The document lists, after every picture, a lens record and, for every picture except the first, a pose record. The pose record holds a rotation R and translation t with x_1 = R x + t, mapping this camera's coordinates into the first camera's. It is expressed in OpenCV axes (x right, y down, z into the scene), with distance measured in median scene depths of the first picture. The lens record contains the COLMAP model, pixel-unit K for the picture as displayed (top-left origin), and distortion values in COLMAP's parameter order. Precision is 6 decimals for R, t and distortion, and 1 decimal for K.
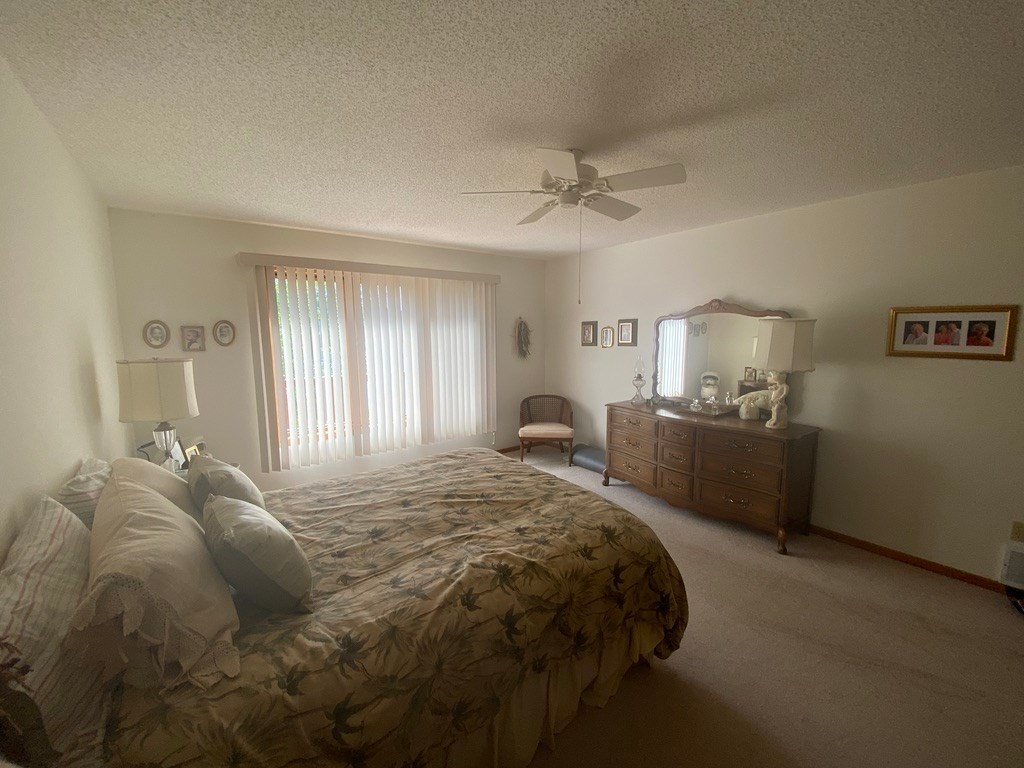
lens RADIAL K [[413.7, 0, 506.8], [0, 413.7, 384.6], [0, 0, 1]] dist [0.027317, -0.023645]
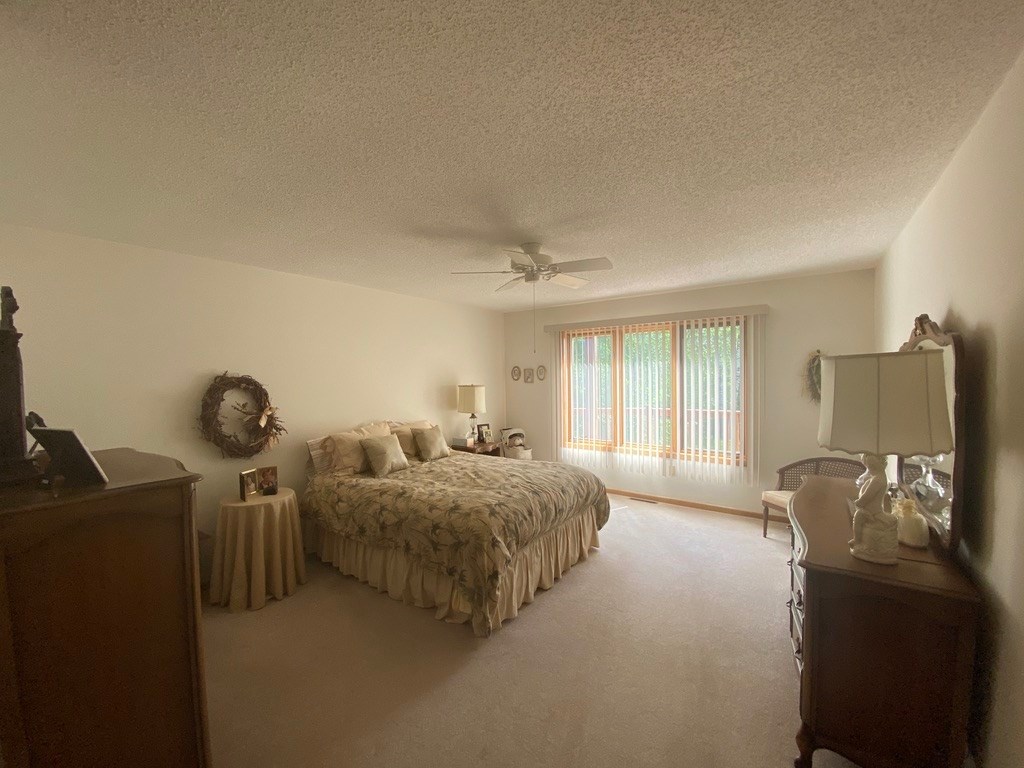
lens RADIAL K [[413.7, 0, 506.8], [0, 413.7, 384.6], [0, 0, 1]] dist [0.027317, -0.023645]
pose [[0.299164, 0.024944, -0.953876, 0.933893], [-0.113543, 0.993486, -0.009631, -0.045912], [0.947422, 0.111187, 0.300047, 0.382236]]
